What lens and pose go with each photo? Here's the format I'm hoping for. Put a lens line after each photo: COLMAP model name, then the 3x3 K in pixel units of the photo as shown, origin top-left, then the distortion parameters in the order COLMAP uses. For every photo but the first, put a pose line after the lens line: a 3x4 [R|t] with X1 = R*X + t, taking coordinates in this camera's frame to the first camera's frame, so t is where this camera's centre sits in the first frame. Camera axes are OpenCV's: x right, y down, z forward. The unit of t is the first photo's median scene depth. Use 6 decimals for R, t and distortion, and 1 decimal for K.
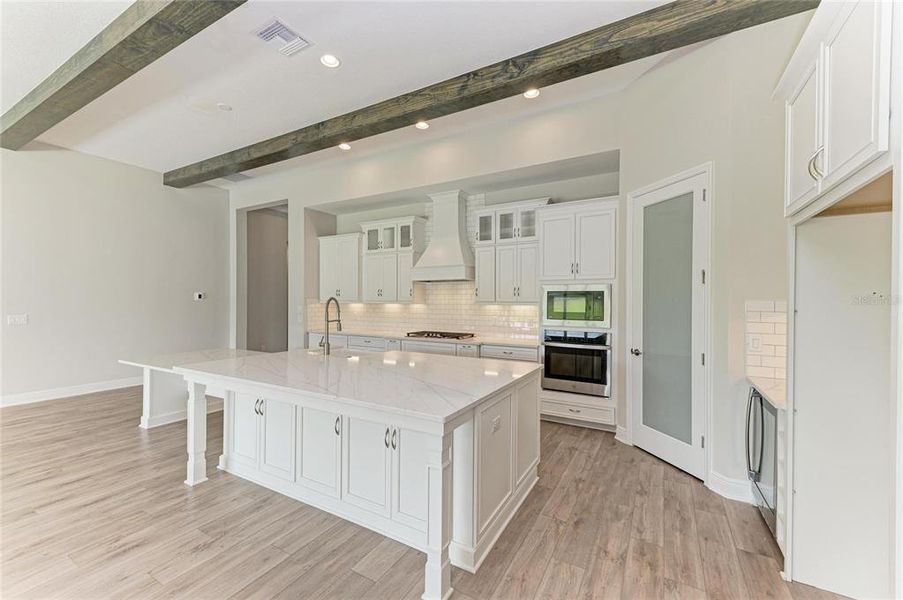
lens RADIAL K [[366.4, 0, 460.3], [0, 366.4, 300.5], [0, 0, 1]] dist [0.002824, 0.000121]
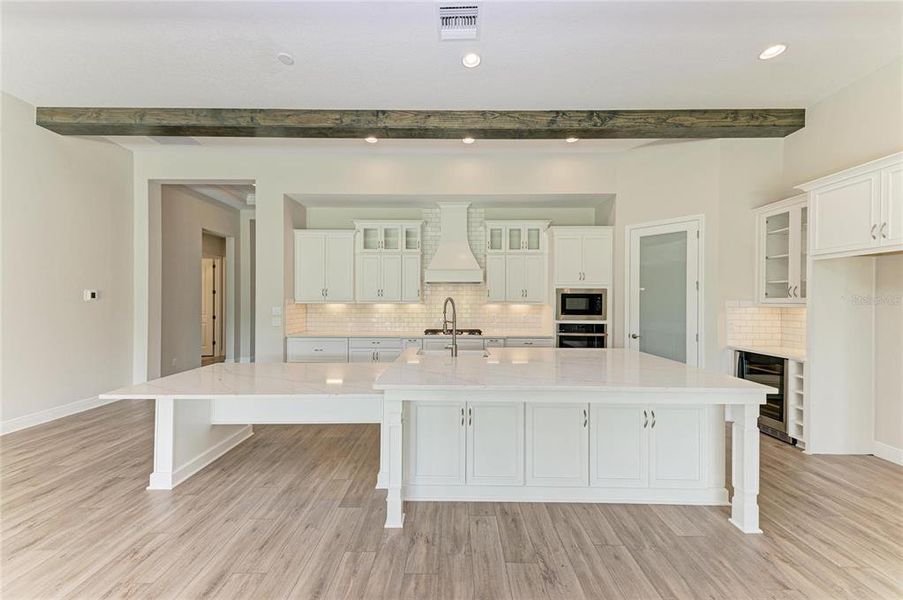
lens RADIAL K [[316.0, 0, 451.5], [0, 316.0, 300.0], [0, 0, 1]] dist [0.003007, -0.000069]
pose [[0.875638, -0.000139, 0.482968, -0.589105], [0.000721, 0.999999, -0.001021, -0.001152], [-0.482967, 0.001242, 0.875638, 0.199206]]
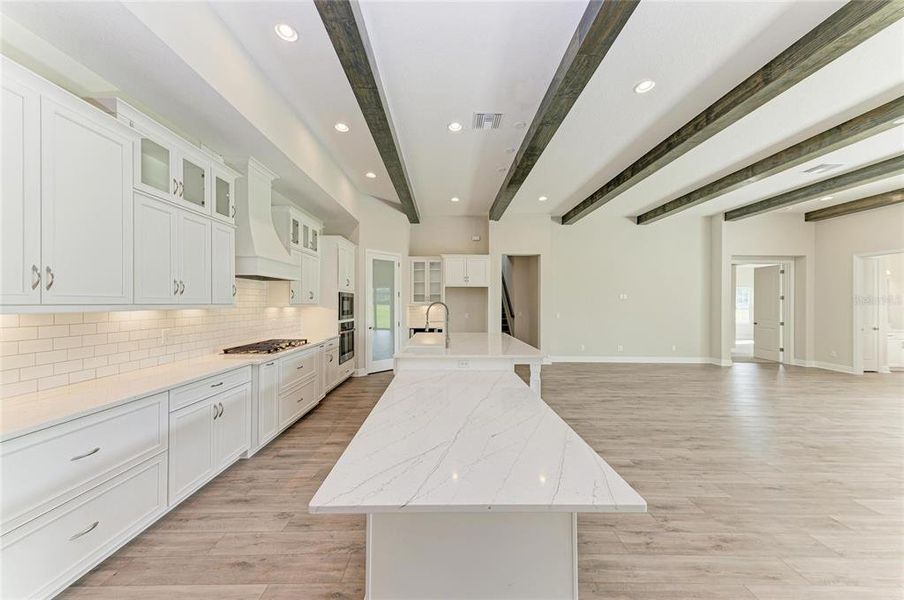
lens RADIAL K [[320.7, 0, 449.9], [0, 320.7, 303.1], [0, 0, 1]] dist [0.015617, -0.000006]
pose [[-0.497566, 0.000636, 0.867426, -0.969857], [-0.003068, 0.999992, -0.002494, -0.000486], [-0.867421, -0.003902, -0.497560, 1.139930]]
